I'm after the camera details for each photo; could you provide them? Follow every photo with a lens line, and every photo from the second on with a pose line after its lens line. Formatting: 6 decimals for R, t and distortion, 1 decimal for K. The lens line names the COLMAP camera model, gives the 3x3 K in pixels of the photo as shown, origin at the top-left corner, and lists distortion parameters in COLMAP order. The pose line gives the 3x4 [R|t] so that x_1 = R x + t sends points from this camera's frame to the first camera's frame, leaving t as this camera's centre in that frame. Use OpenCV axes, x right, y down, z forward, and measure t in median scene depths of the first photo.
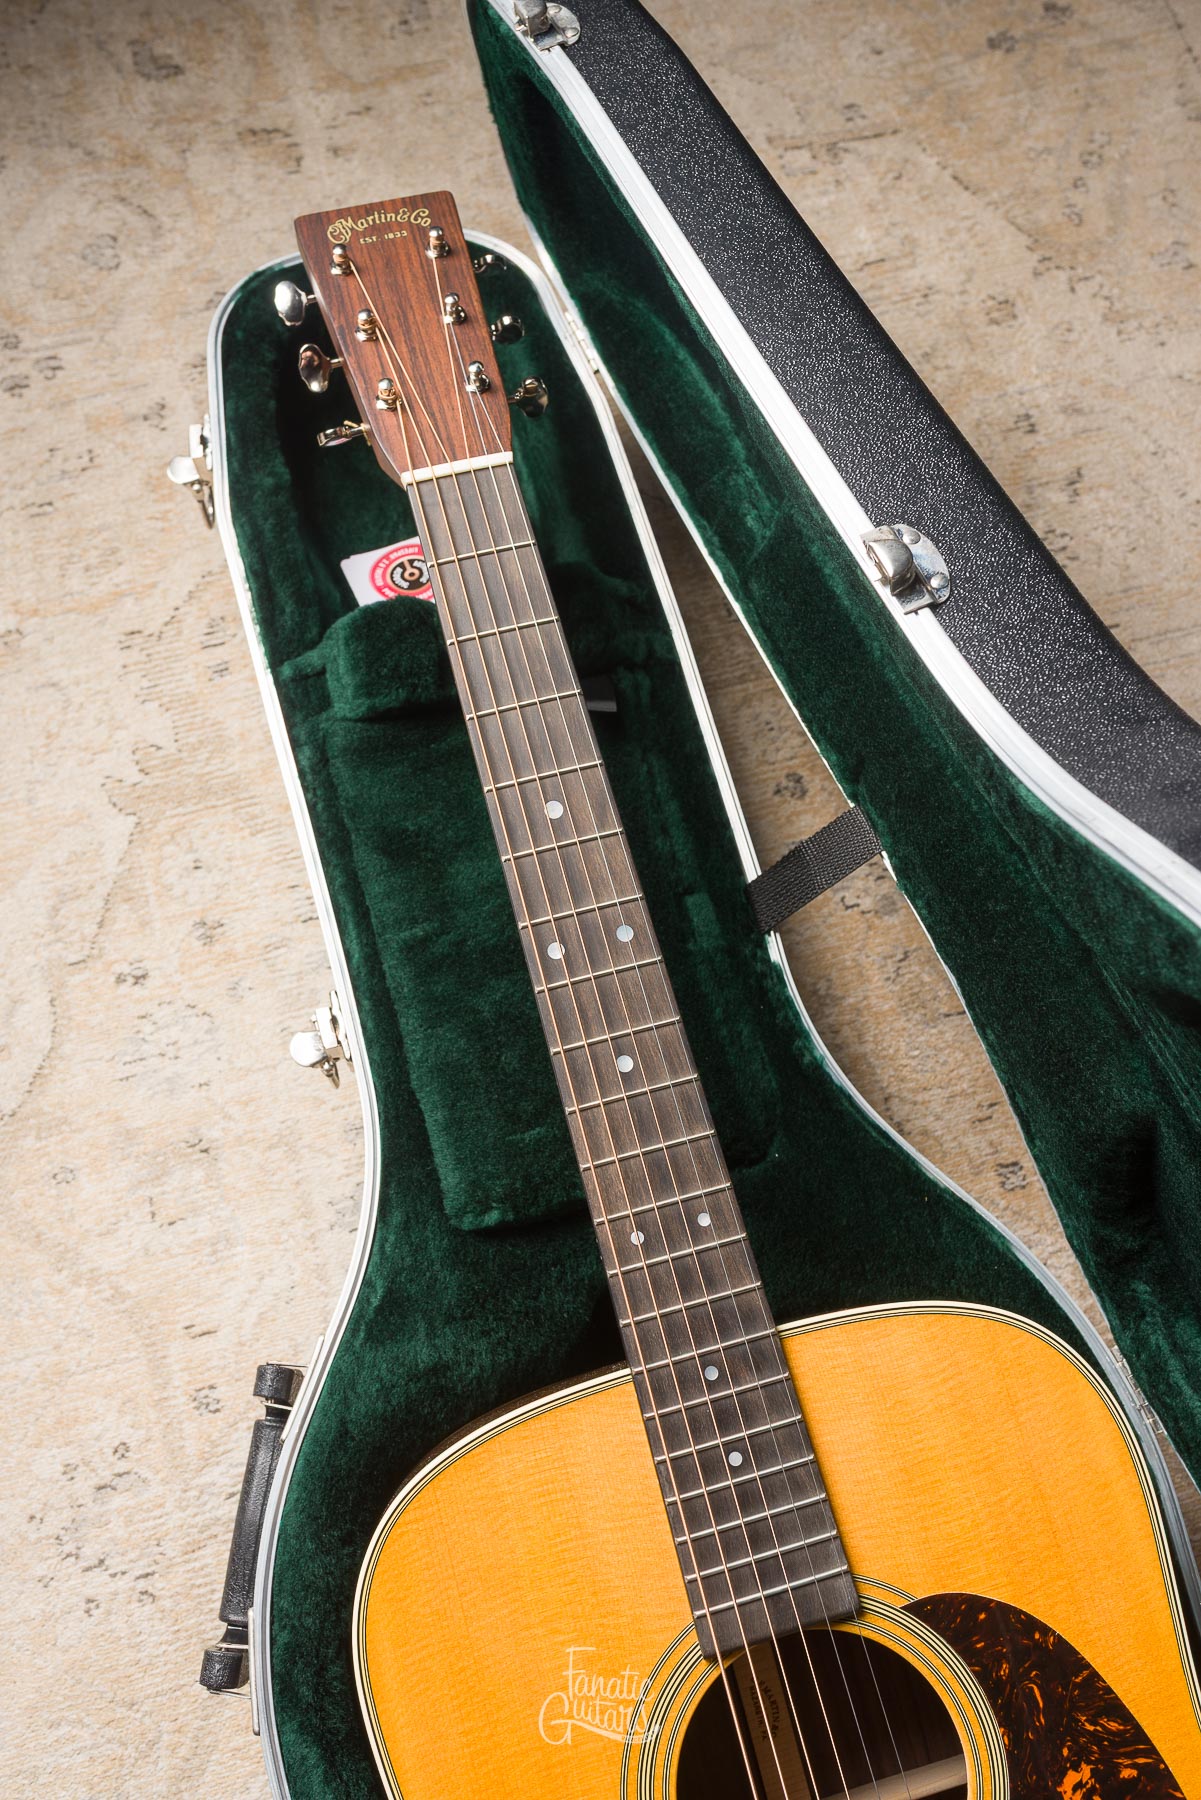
lens RADIAL K [[1740.1, 0, 600.0], [0, 1740.1, 902.5], [0, 0, 1]] dist [-0.001885, 0.005883]
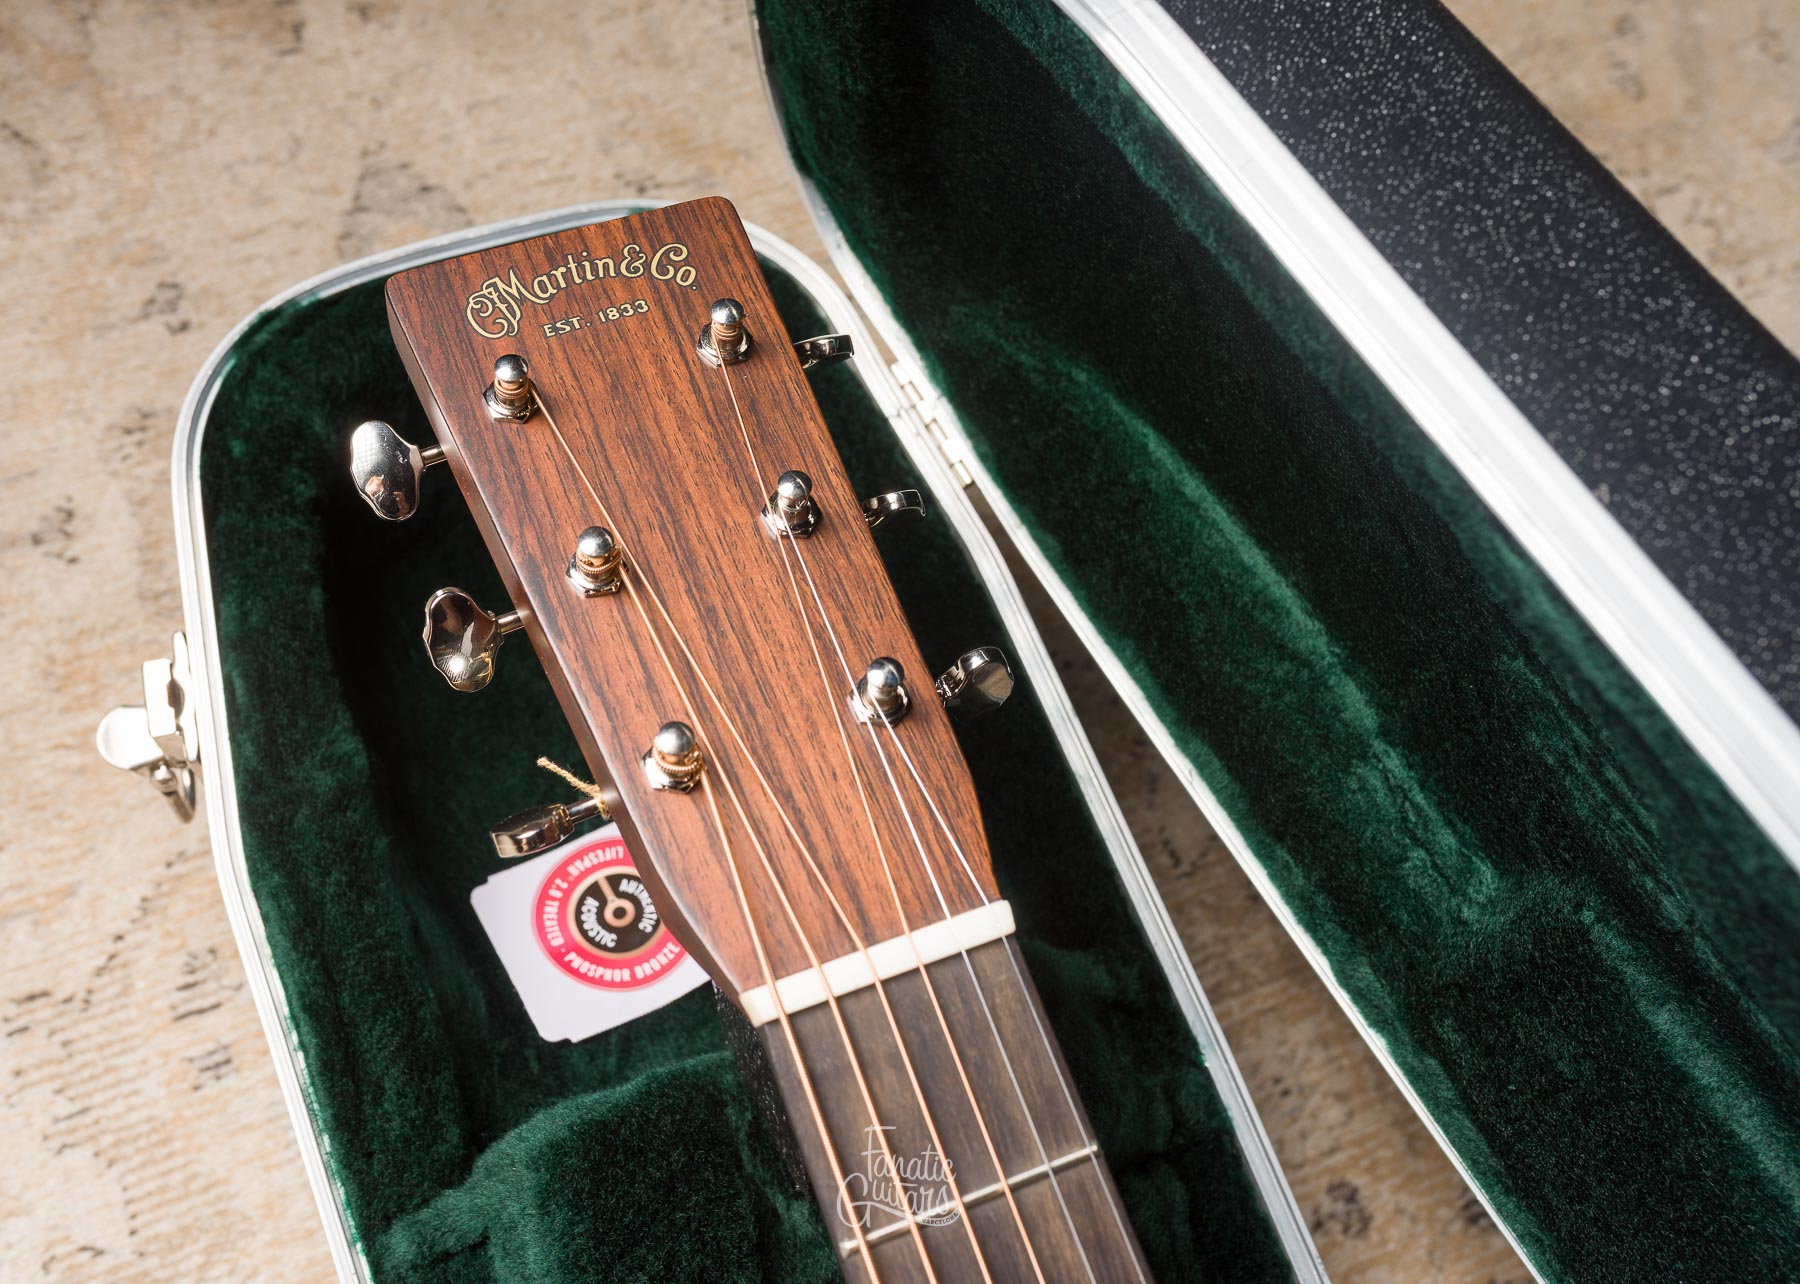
lens RADIAL K [[2021.2, 0, 777.1], [0, 2021.2, 597.1], [0, 0, 1]] dist [0.002622, 0.003264]
pose [[0.993182, -0.057114, 0.101620, -0.117110], [0.062428, 0.996802, -0.049894, -0.246400], [-0.098445, 0.055898, 0.993571, 0.427457]]
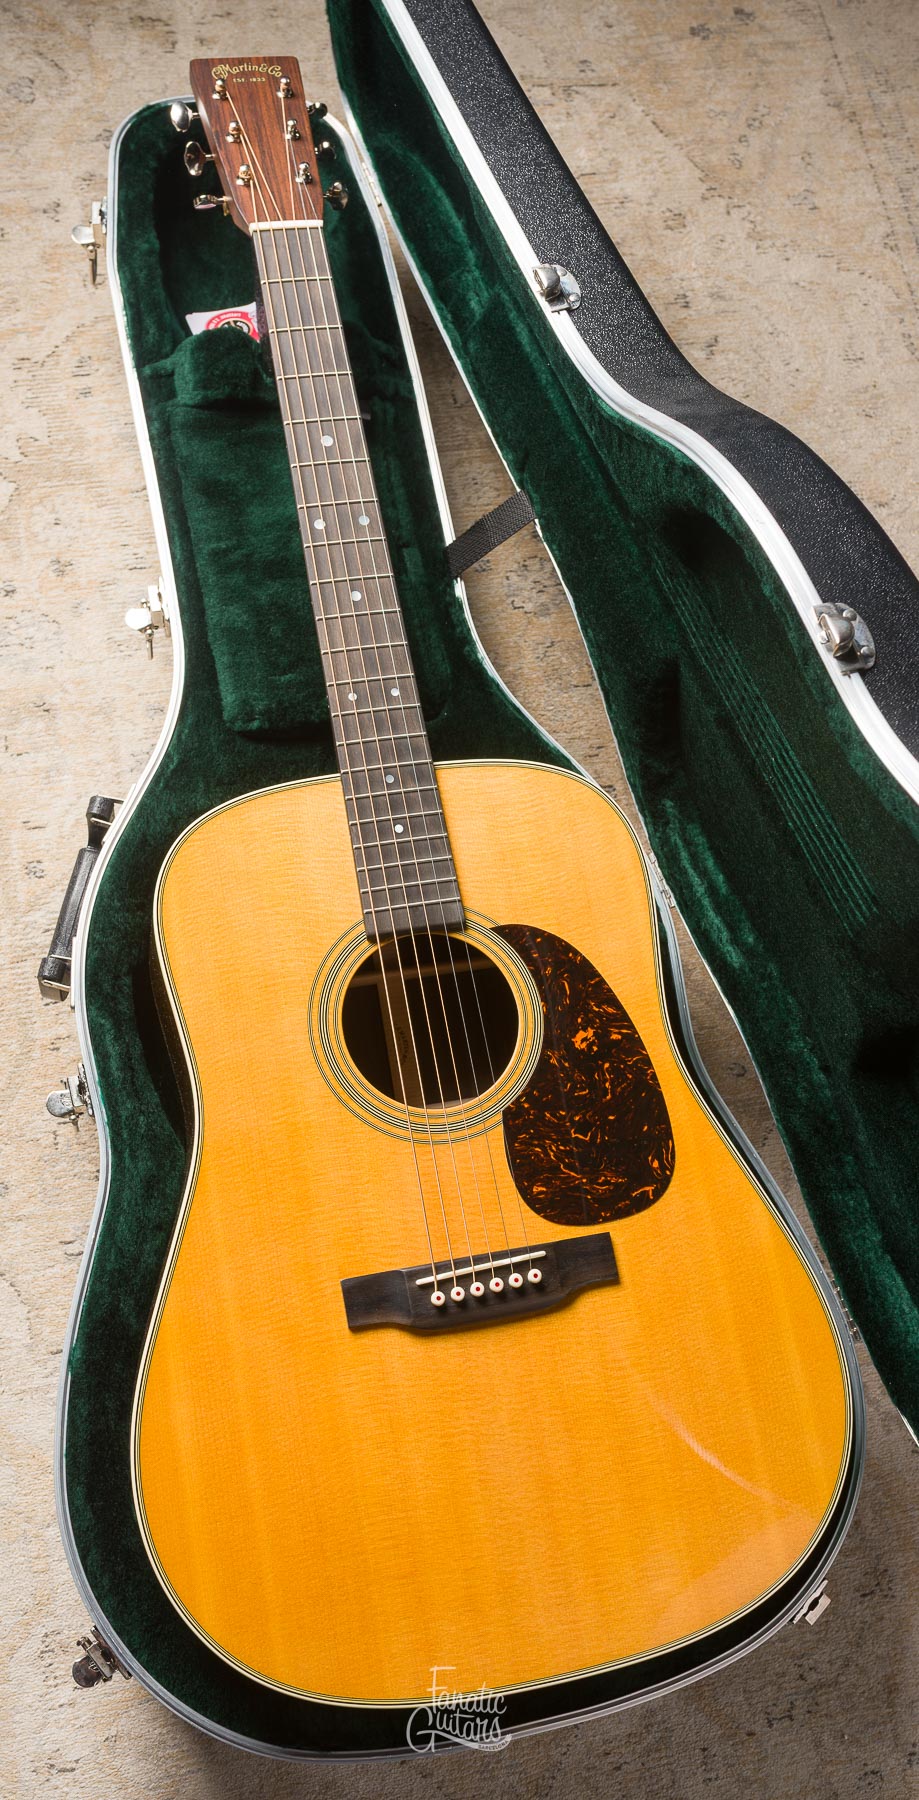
lens RADIAL K [[1787.2, 0, 419.0], [0, 1787.2, 910.1], [0, 0, 1]] dist [-0.002241, 0.001722]
pose [[0.992390, 0.106468, 0.061860, 0.000831], [-0.105646, 0.994268, -0.016414, 0.290946], [-0.063253, 0.009754, 0.997950, -0.460951]]
